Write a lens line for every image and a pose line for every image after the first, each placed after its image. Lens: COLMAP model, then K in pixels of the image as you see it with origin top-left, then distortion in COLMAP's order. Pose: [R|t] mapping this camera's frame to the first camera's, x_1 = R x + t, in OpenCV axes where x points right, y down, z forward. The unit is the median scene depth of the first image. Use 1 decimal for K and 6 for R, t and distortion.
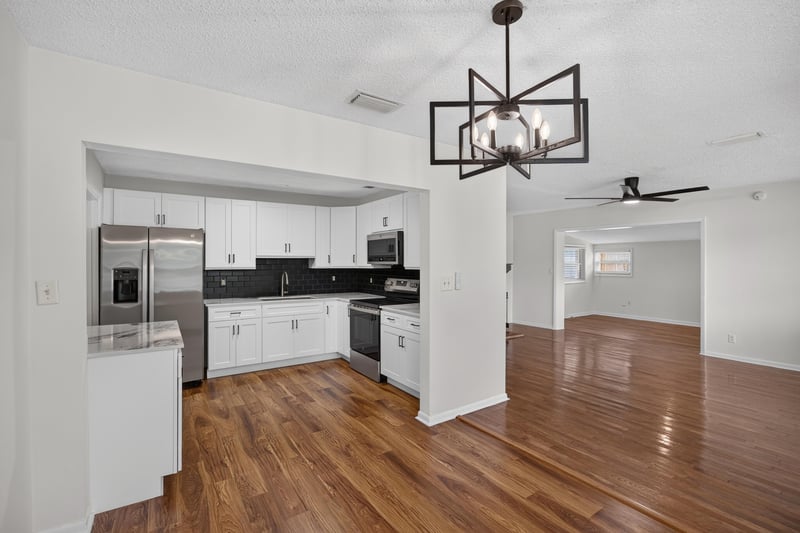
lens RADIAL K [[361.2, 0, 395.7], [0, 361.2, 264.5], [0, 0, 1]] dist [-0.025307, 0.005598]
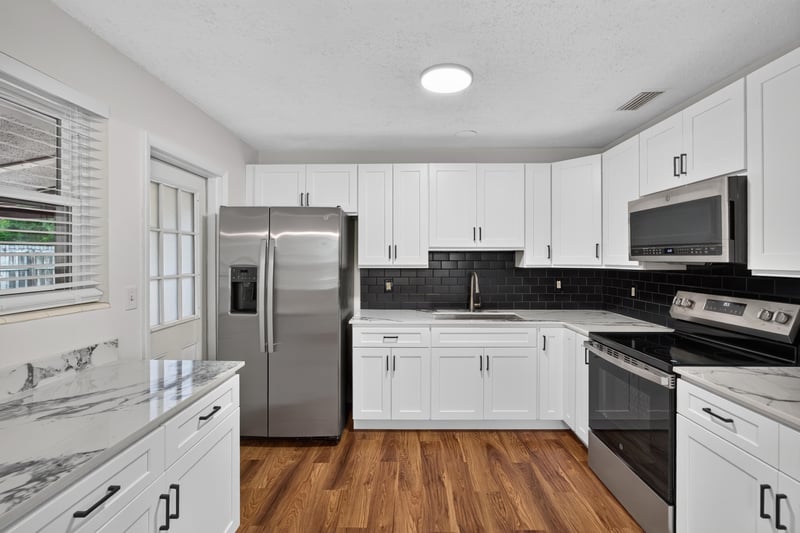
lens RADIAL K [[361.2, 0, 399.6], [0, 361.2, 258.7], [0, 0, 1]] dist [-0.025307, 0.005598]
pose [[0.824607, 0.001642, -0.565704, -0.067637], [-0.003680, 0.999990, -0.002463, -0.002442], [0.565694, 0.004113, 0.824605, 0.472578]]
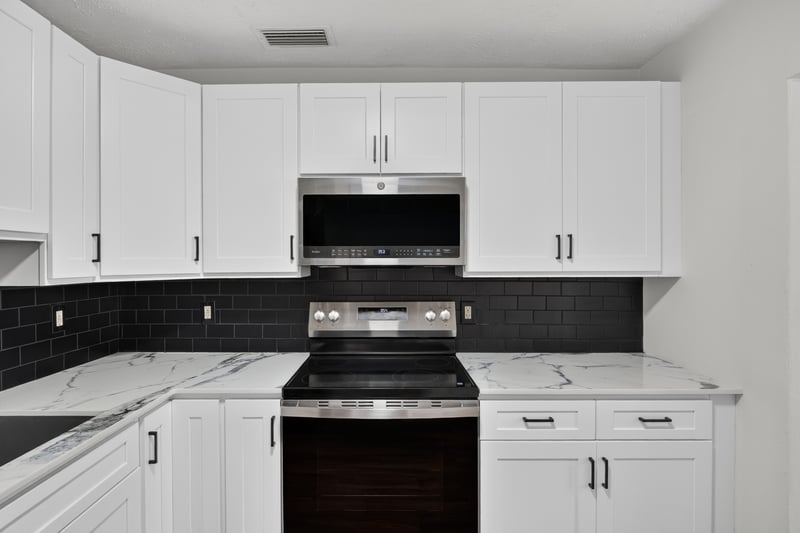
lens RADIAL K [[406.1, 0, 377.2], [0, 406.1, 263.4], [0, 0, 1]] dist [-0.012604, -0.000621]
pose [[0.553312, -0.004707, 0.832961, -0.383670], [0.006914, 0.999976, 0.001058, -0.003716], [-0.832945, 0.005174, 0.553331, 0.812209]]
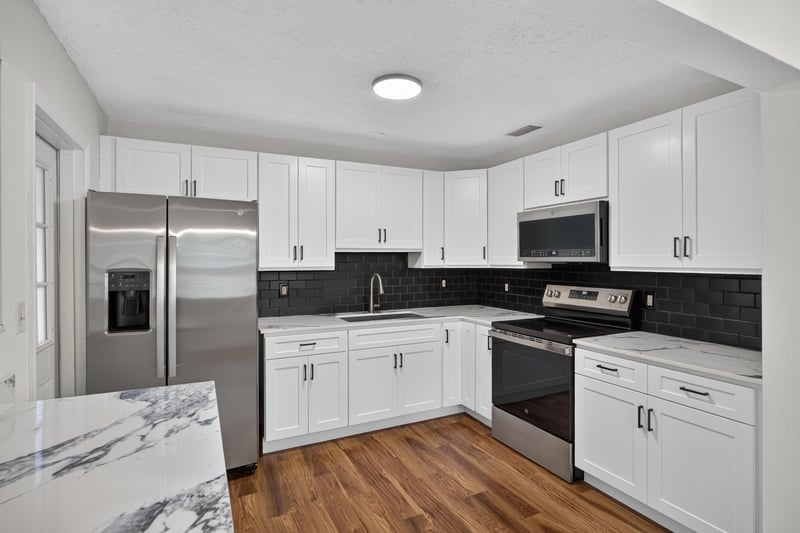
lens RADIAL K [[406.1, 0, 396.3], [0, 406.1, 259.4], [0, 0, 1]] dist [-0.012604, -0.000621]
pose [[0.992025, -0.001712, -0.126032, -0.213000], [0.001095, 0.999987, -0.004960, -0.001630], [0.126039, 0.004782, 0.992014, 0.346935]]
